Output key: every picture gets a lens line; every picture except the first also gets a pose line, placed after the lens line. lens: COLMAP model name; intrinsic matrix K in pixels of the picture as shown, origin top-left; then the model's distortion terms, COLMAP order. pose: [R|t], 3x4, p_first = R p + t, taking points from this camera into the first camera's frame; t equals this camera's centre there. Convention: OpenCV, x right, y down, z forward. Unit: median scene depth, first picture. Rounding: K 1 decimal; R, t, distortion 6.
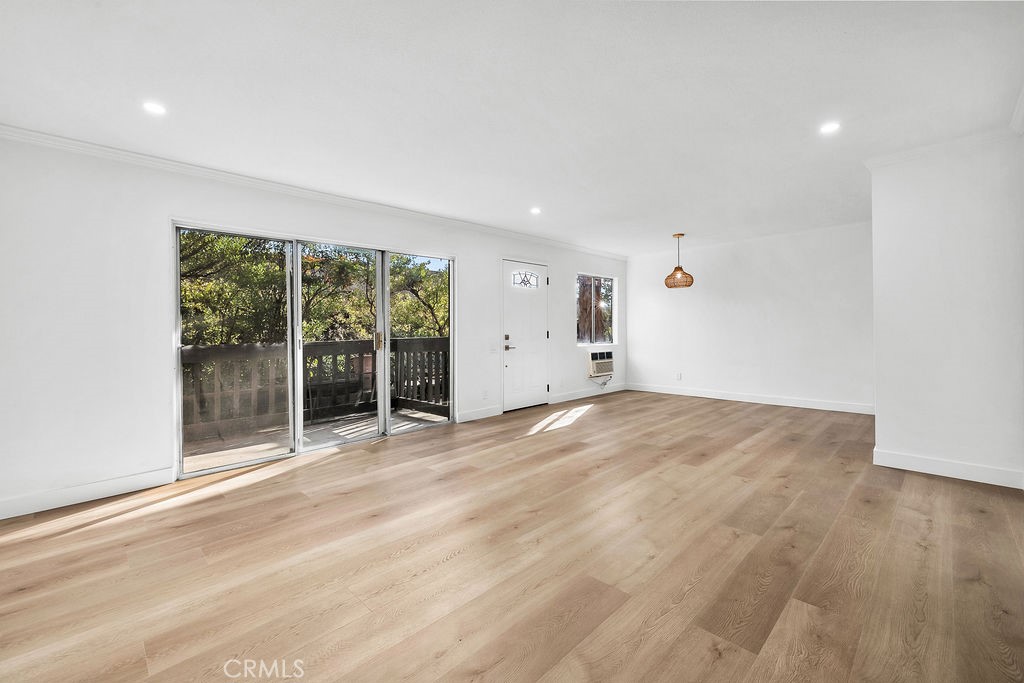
lens RADIAL K [[432.9, 0, 510.2], [0, 432.9, 345.7], [0, 0, 1]] dist [-0.002897, -0.000185]
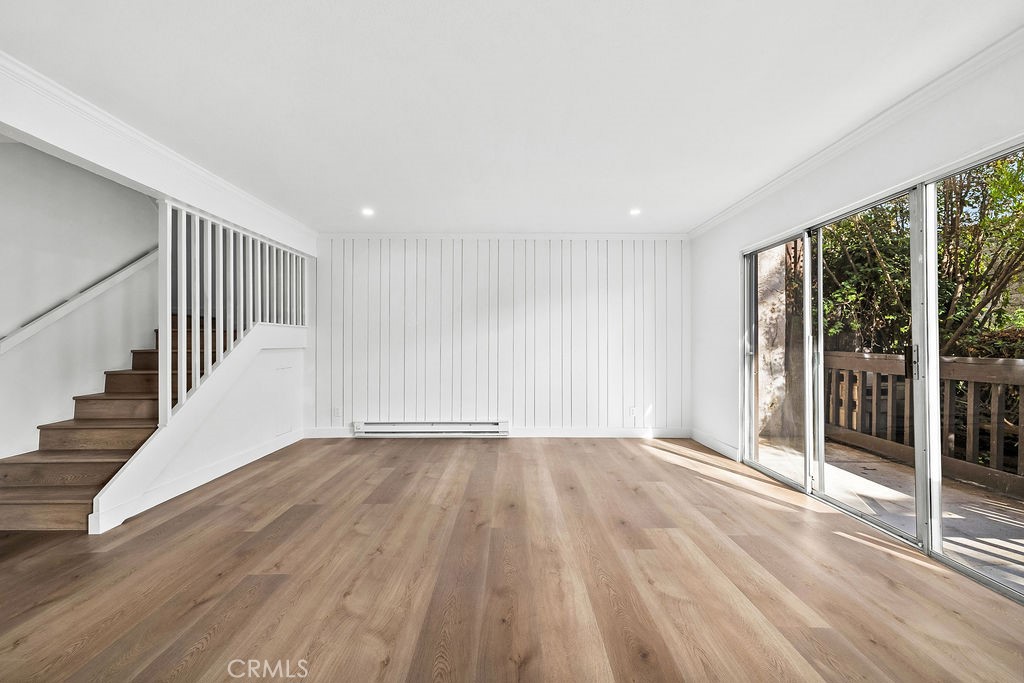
lens RADIAL K [[431.6, 0, 506.1], [0, 431.6, 340.7], [0, 0, 1]] dist [-0.000500, 0.000479]
pose [[-0.713881, 0.011189, -0.700177, 0.654024], [-0.014309, 0.999431, 0.030559, -0.074109], [0.700120, 0.031835, -0.713315, 1.600629]]
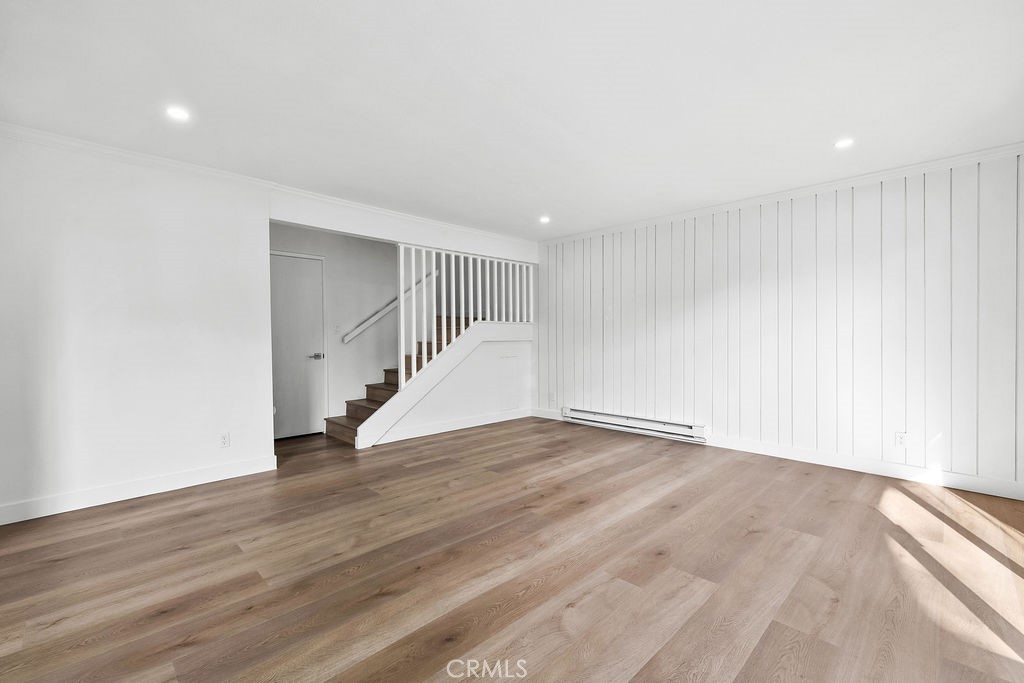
lens RADIAL K [[431.6, 0, 506.1], [0, 431.6, 340.7], [0, 0, 1]] dist [-0.000500, 0.000479]
pose [[-0.999707, 0.018225, 0.015919, 0.076748], [0.018925, 0.998808, 0.044989, -0.075177], [-0.015081, 0.045277, -0.998861, 1.882481]]
